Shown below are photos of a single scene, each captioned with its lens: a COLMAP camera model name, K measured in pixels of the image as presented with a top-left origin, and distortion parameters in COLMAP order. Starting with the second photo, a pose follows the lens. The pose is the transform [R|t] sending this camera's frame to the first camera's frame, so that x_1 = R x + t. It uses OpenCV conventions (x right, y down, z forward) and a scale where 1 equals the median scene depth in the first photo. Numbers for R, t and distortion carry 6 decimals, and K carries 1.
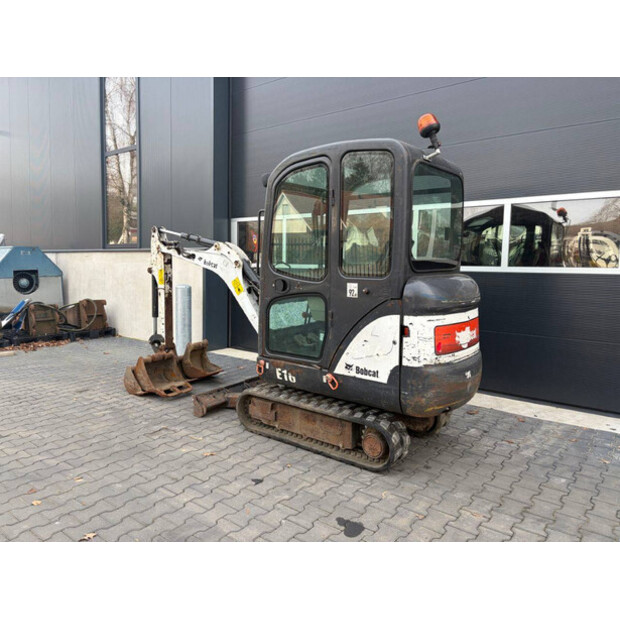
lens RADIAL K [[468.1, 0, 310.1], [0, 468.1, 305.8], [0, 0, 1]] dist [0.042569, -0.039426]
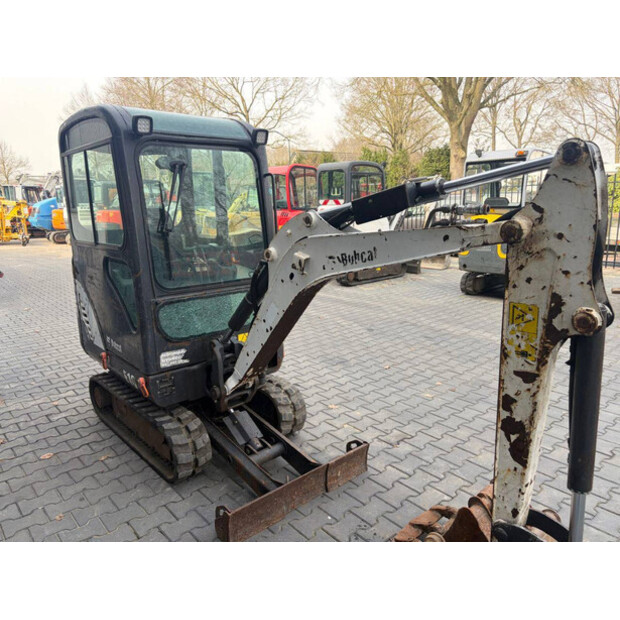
lens RADIAL K [[468.1, 0, 307.6], [0, 468.1, 306.0], [0, 0, 1]] dist [0.042569, -0.039426]
pose [[-0.982106, -0.030953, 0.185770, -0.356790], [0.029841, 0.948365, 0.315774, -0.261571], [-0.185952, 0.315667, -0.930471, 1.986829]]
